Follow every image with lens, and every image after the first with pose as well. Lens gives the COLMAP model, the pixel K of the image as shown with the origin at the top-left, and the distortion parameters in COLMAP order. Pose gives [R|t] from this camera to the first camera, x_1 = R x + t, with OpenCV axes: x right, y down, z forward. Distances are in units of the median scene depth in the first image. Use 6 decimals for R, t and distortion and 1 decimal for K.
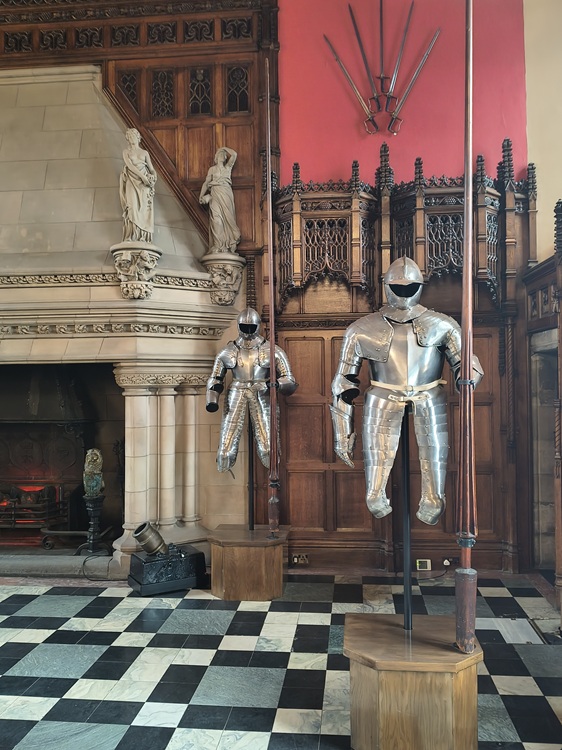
lens RADIAL K [[637.2, 0, 282.4], [0, 637.2, 375.4], [0, 0, 1]] dist [-0.000634, 0.000584]
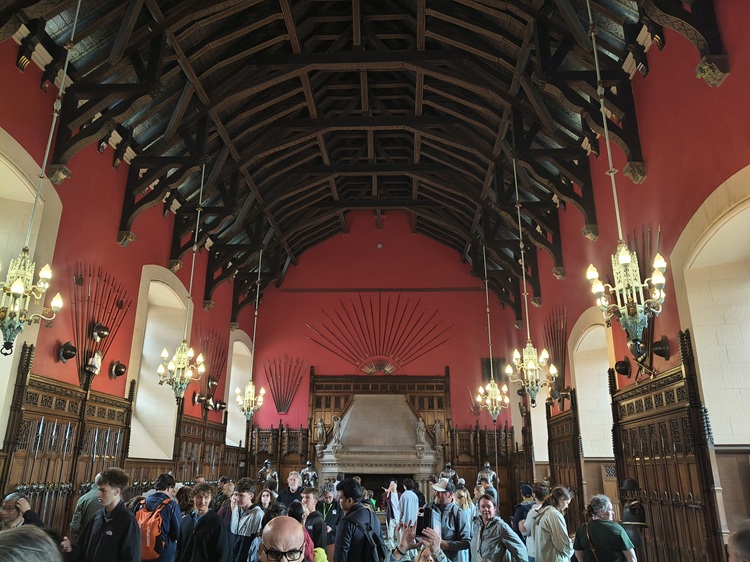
lens RADIAL K [[565.1, 0, 374.4], [0, 565.1, 283.8], [0, 0, 1]] dist [0.015977, -0.002439]
pose [[0.998737, 0.031857, 0.038859, -0.690567], [-0.018528, 0.952327, -0.304516, -0.071456], [-0.046707, 0.303411, 0.951714, -2.784763]]
